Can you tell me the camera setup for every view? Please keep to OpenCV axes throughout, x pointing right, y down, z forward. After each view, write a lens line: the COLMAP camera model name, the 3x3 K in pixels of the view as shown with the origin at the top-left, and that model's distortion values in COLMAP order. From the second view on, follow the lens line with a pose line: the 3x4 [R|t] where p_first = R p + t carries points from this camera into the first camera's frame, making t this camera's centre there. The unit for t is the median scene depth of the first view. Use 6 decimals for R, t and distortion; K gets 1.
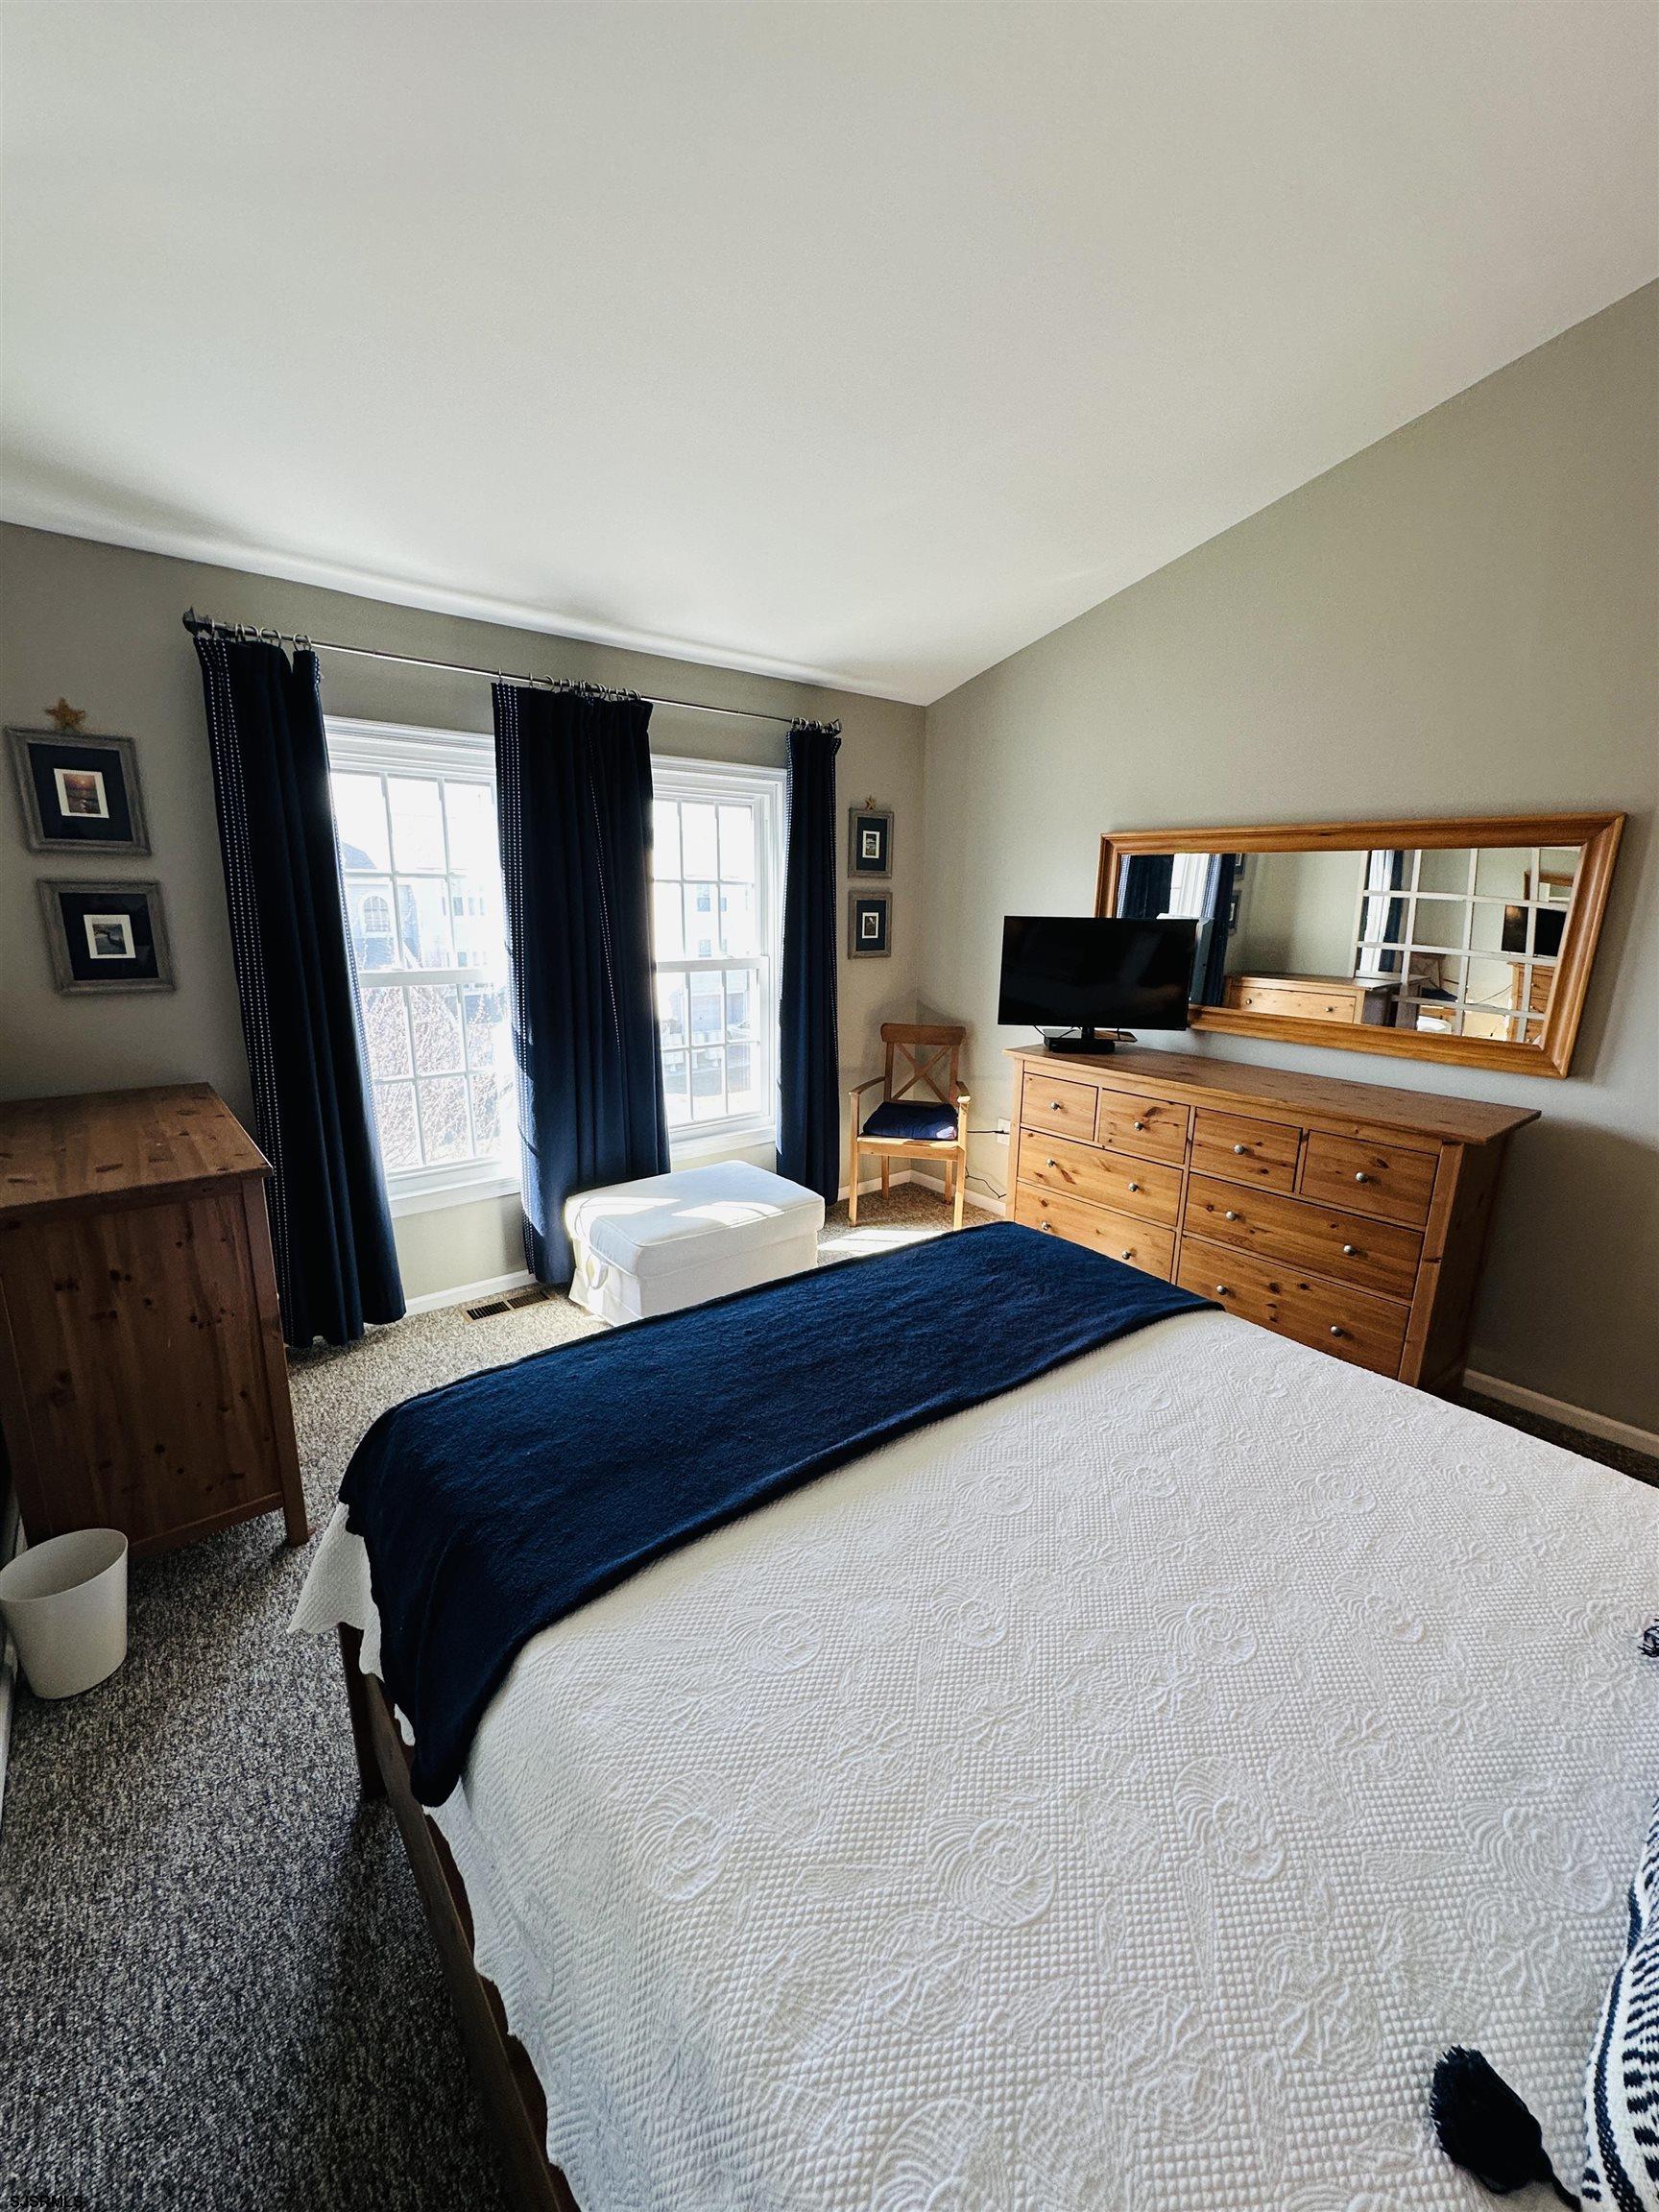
lens RADIAL K [[879.9, 0, 827.0], [0, 879.9, 1103.1], [0, 0, 1]] dist [-0.003365, 0.000544]
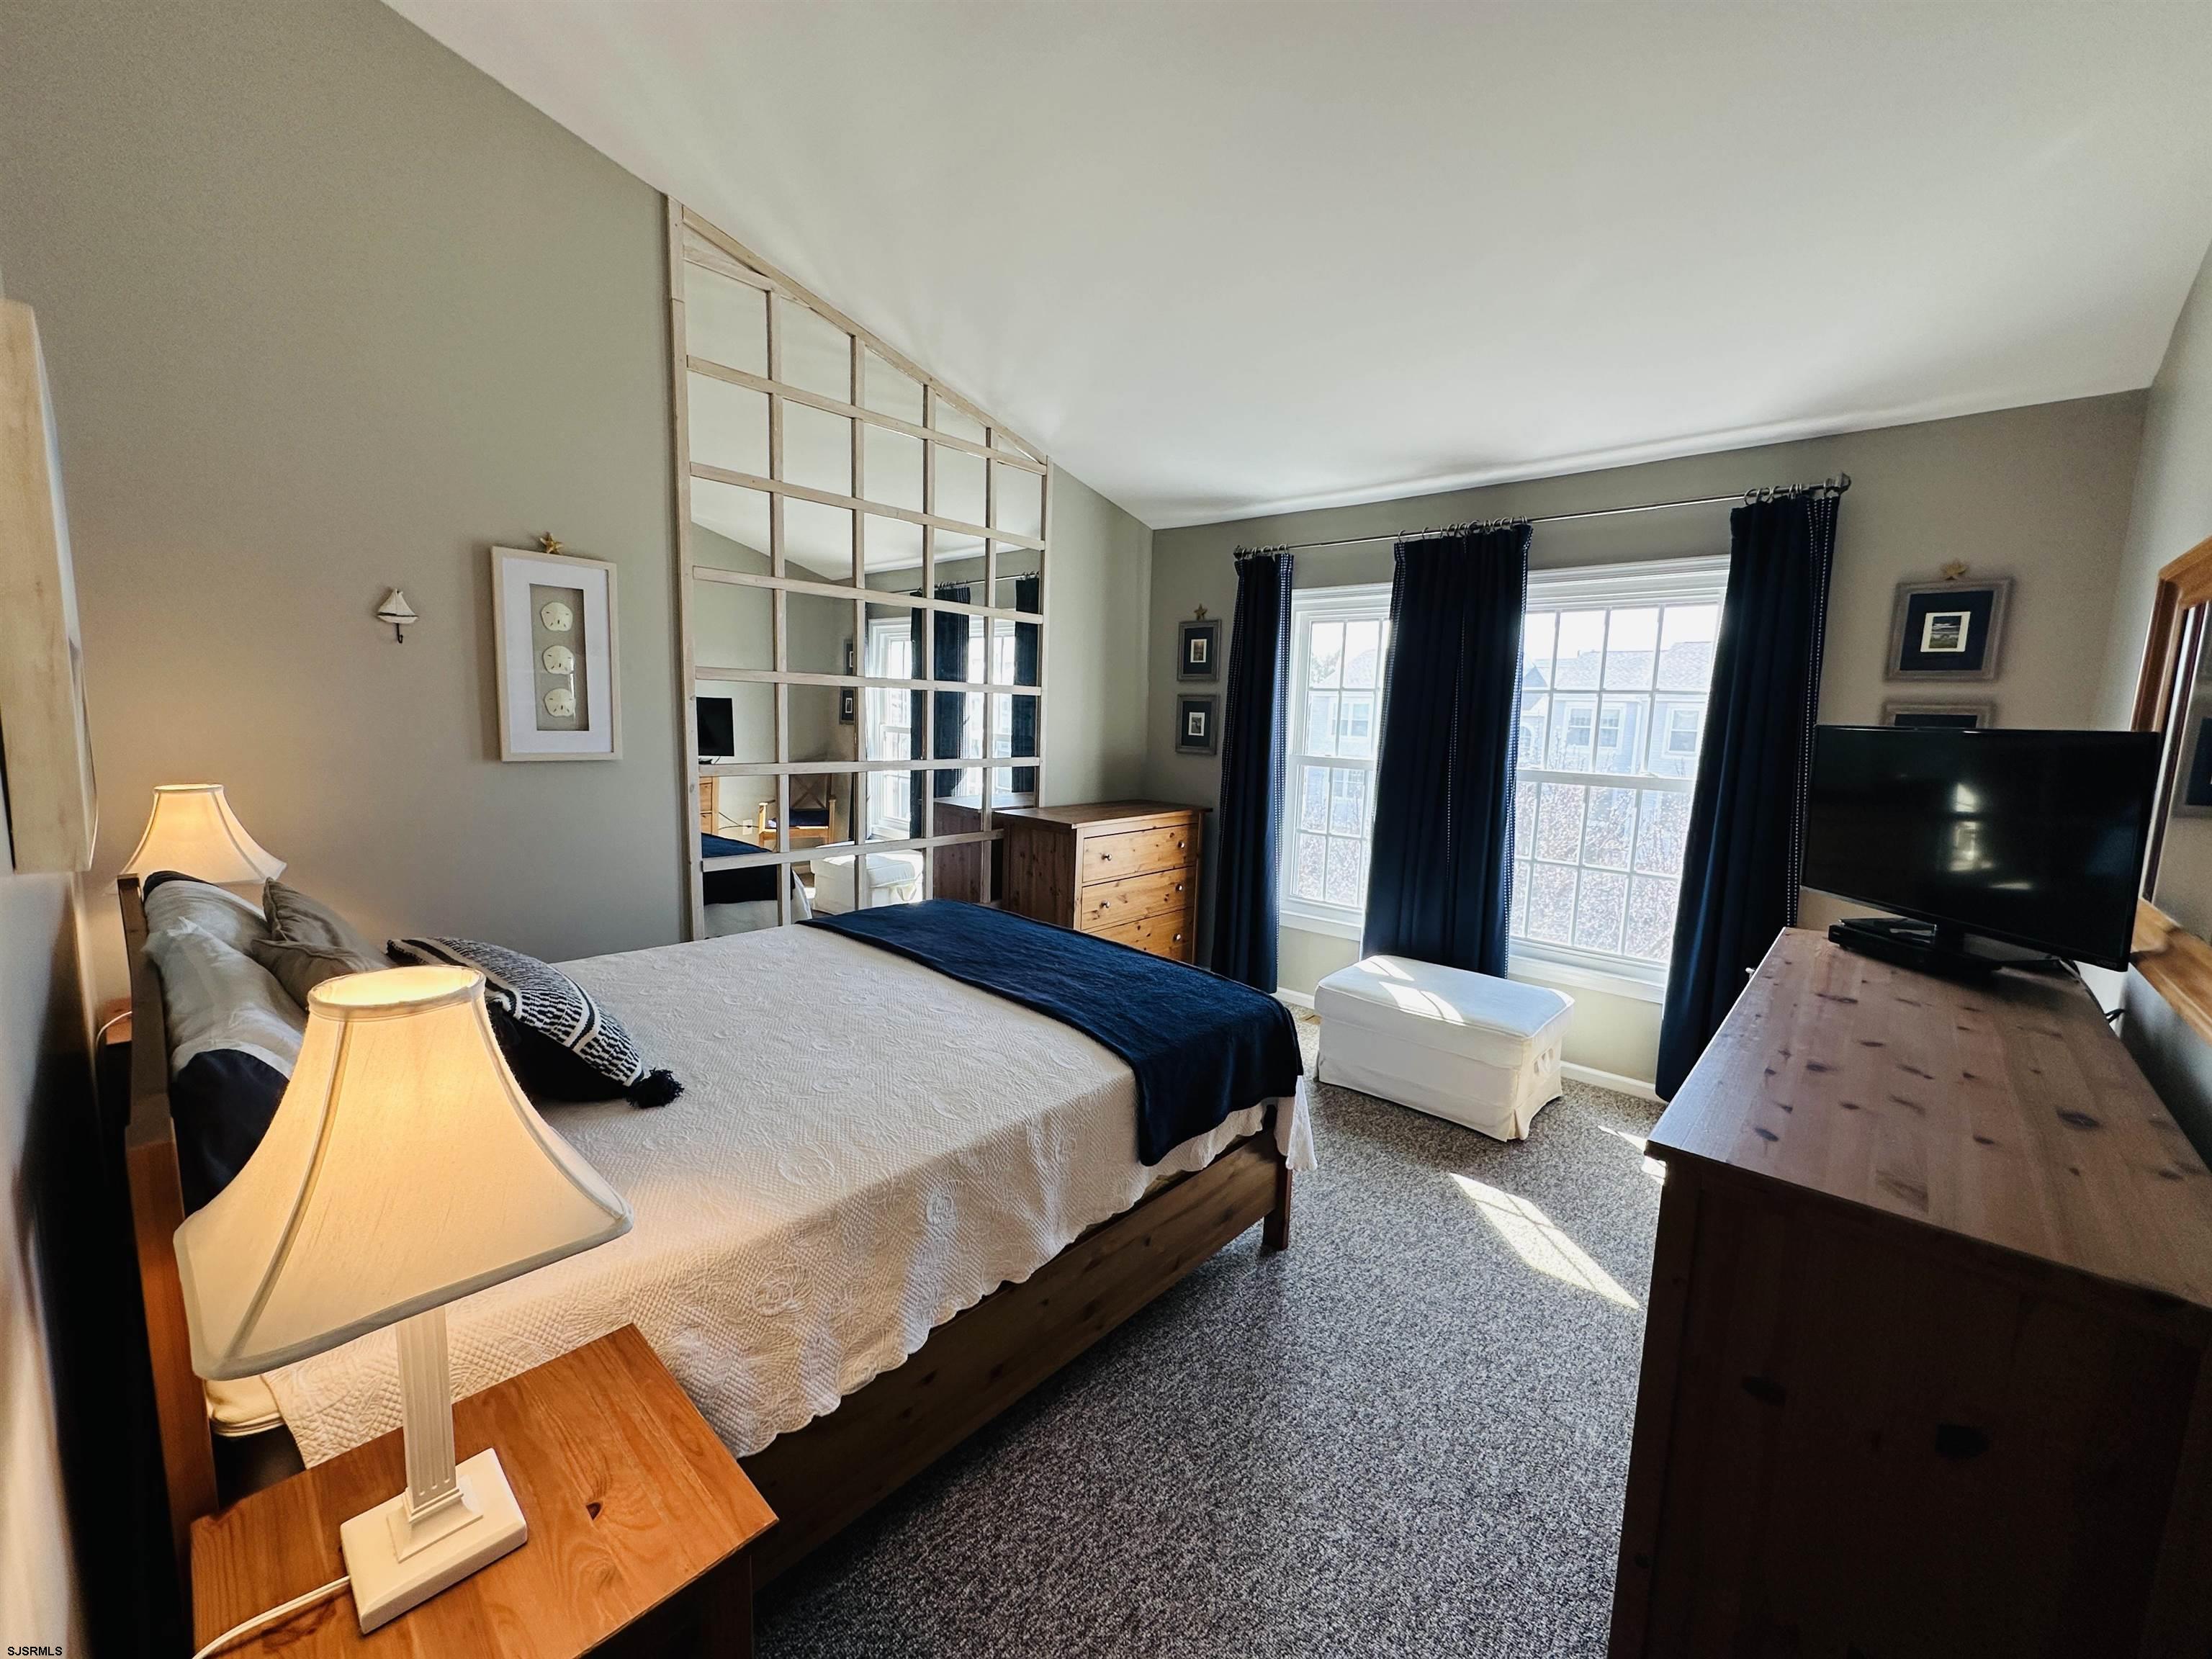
lens RADIAL K [[879.9, 0, 1118.4], [0, 879.9, 825.2], [0, 0, 1]] dist [-0.003365, 0.000544]
pose [[0.158824, 0.117159, -0.980331, 0.828694], [-0.254754, 0.964174, 0.073955, -0.060989], [0.953874, 0.237998, 0.182981, 0.437087]]
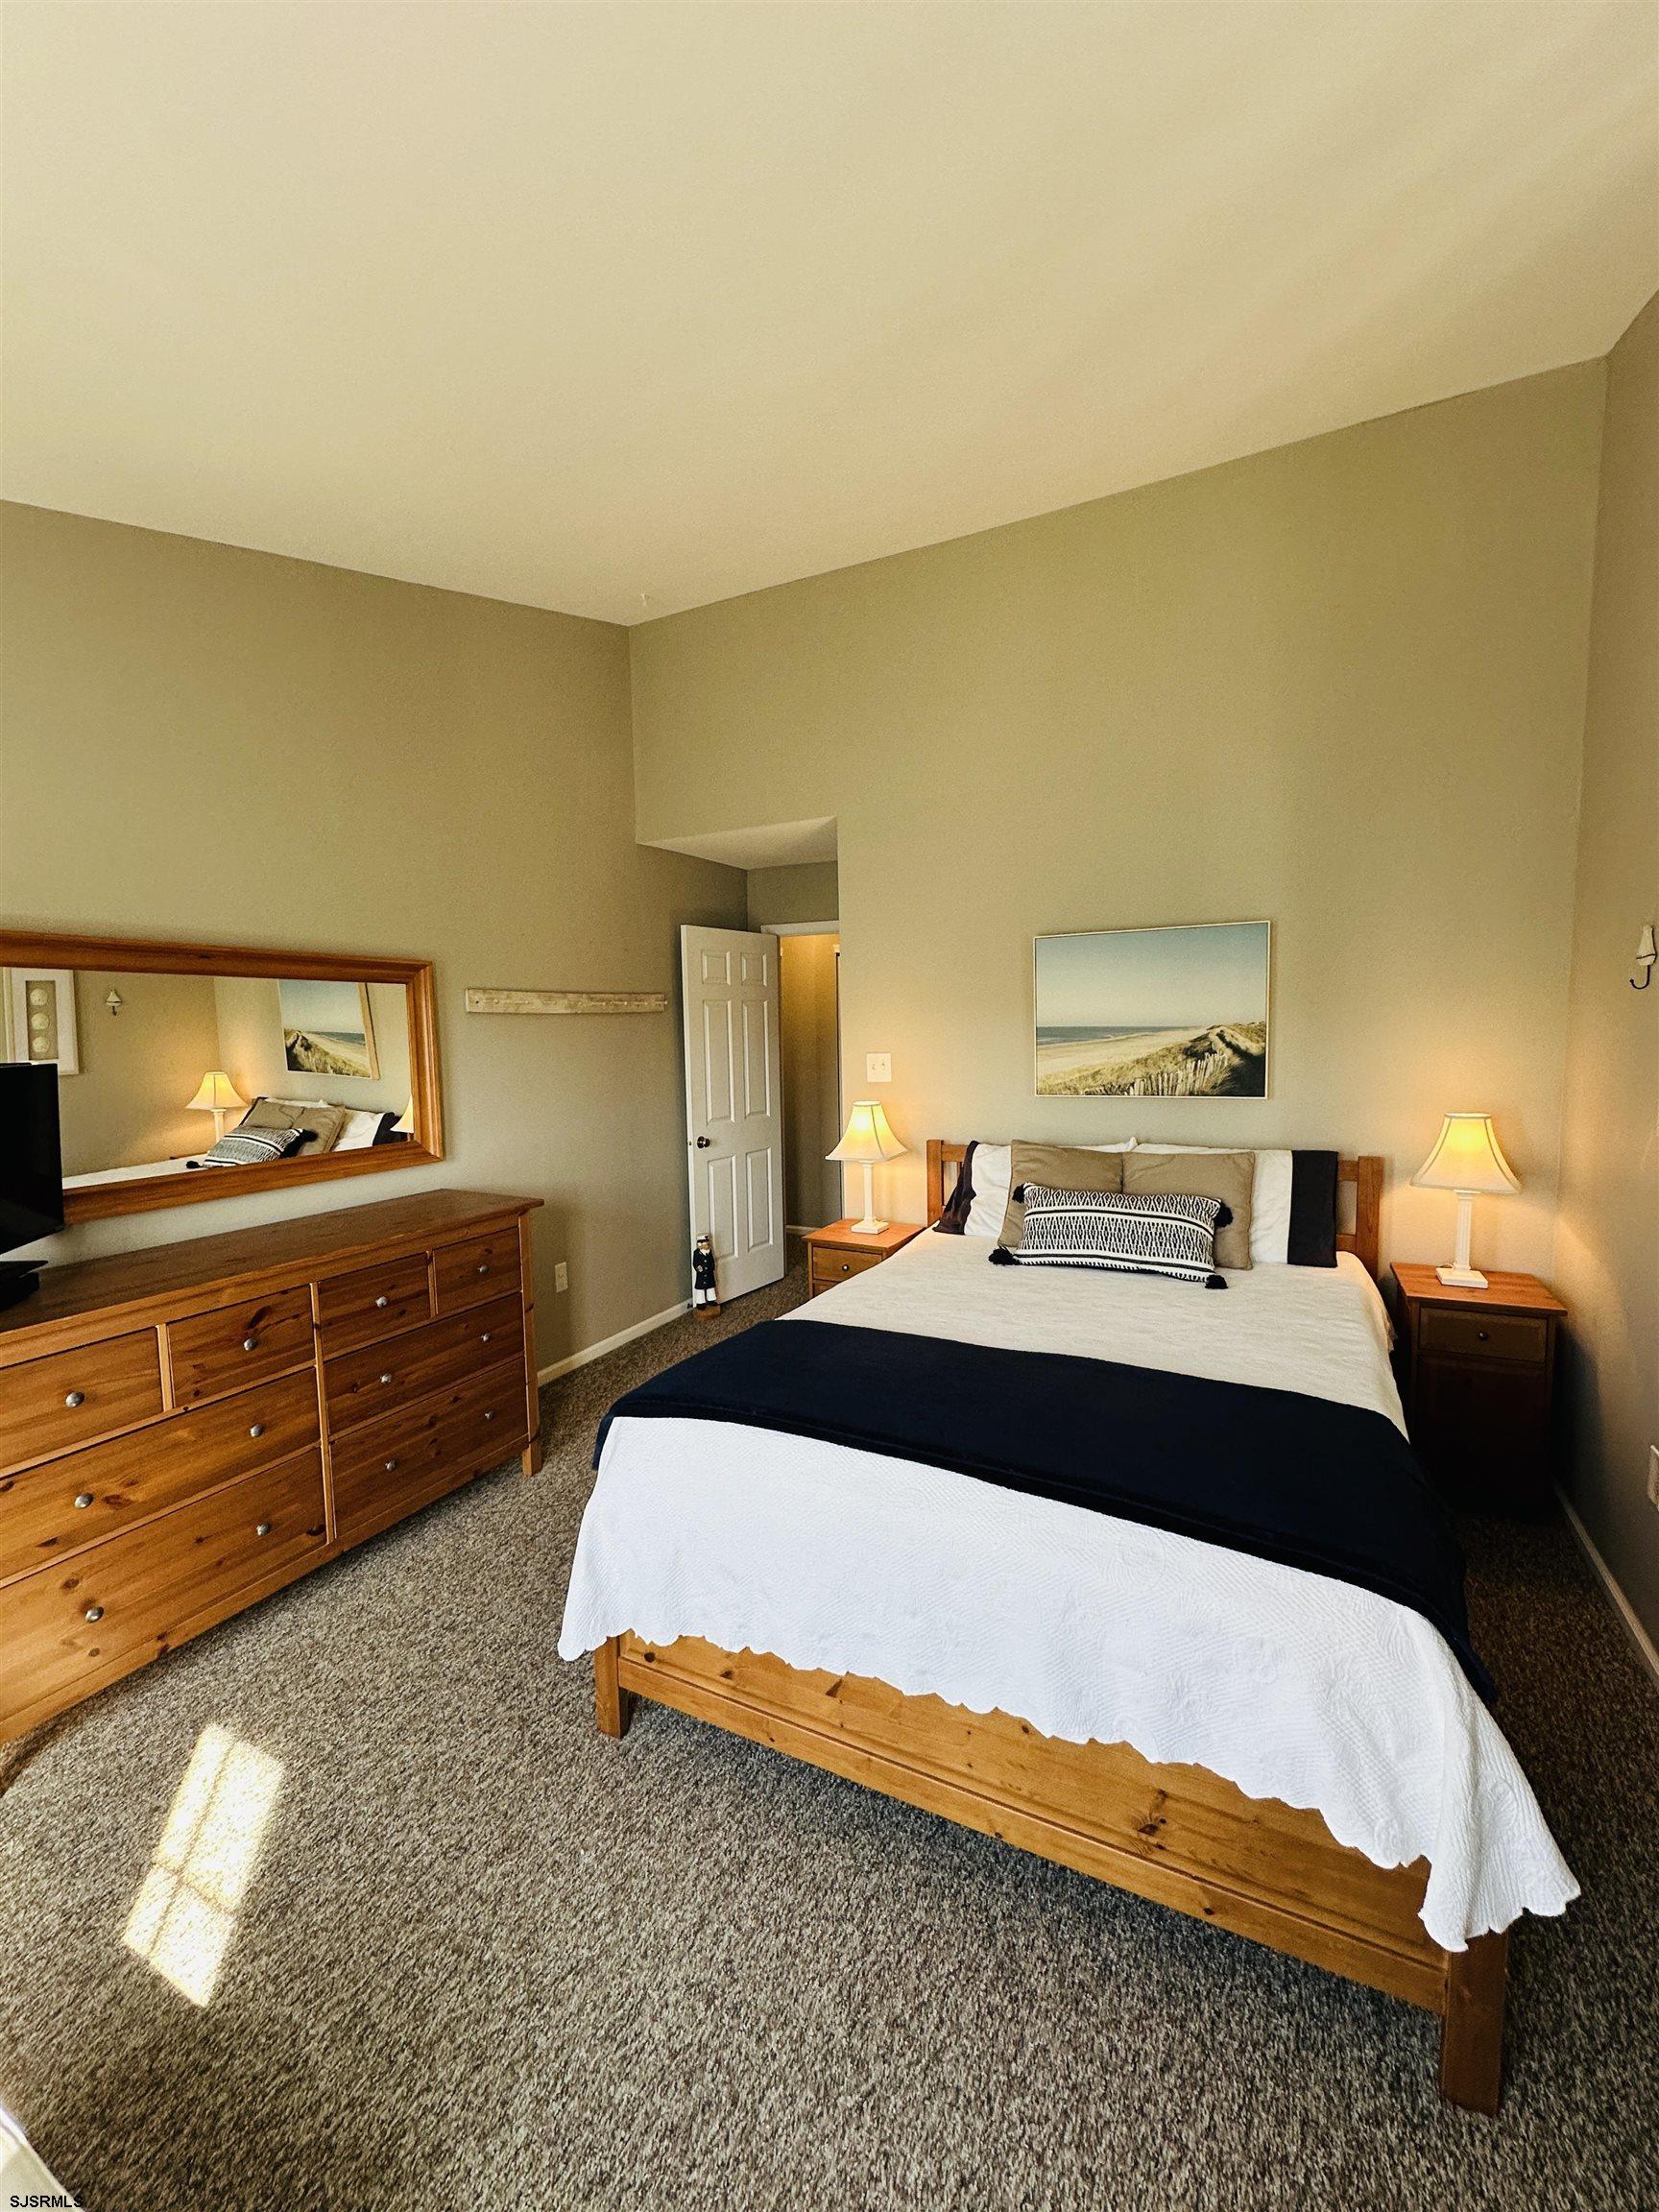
lens RADIAL K [[879.9, 0, 831.1], [0, 879.9, 1105.4], [0, 0, 1]] dist [-0.003365, 0.000544]
pose [[-0.403220, -0.089485, 0.910718, -0.451004], [0.228225, 0.953926, 0.194777, -0.183335], [-0.886187, 0.286387, -0.364219, 0.764256]]
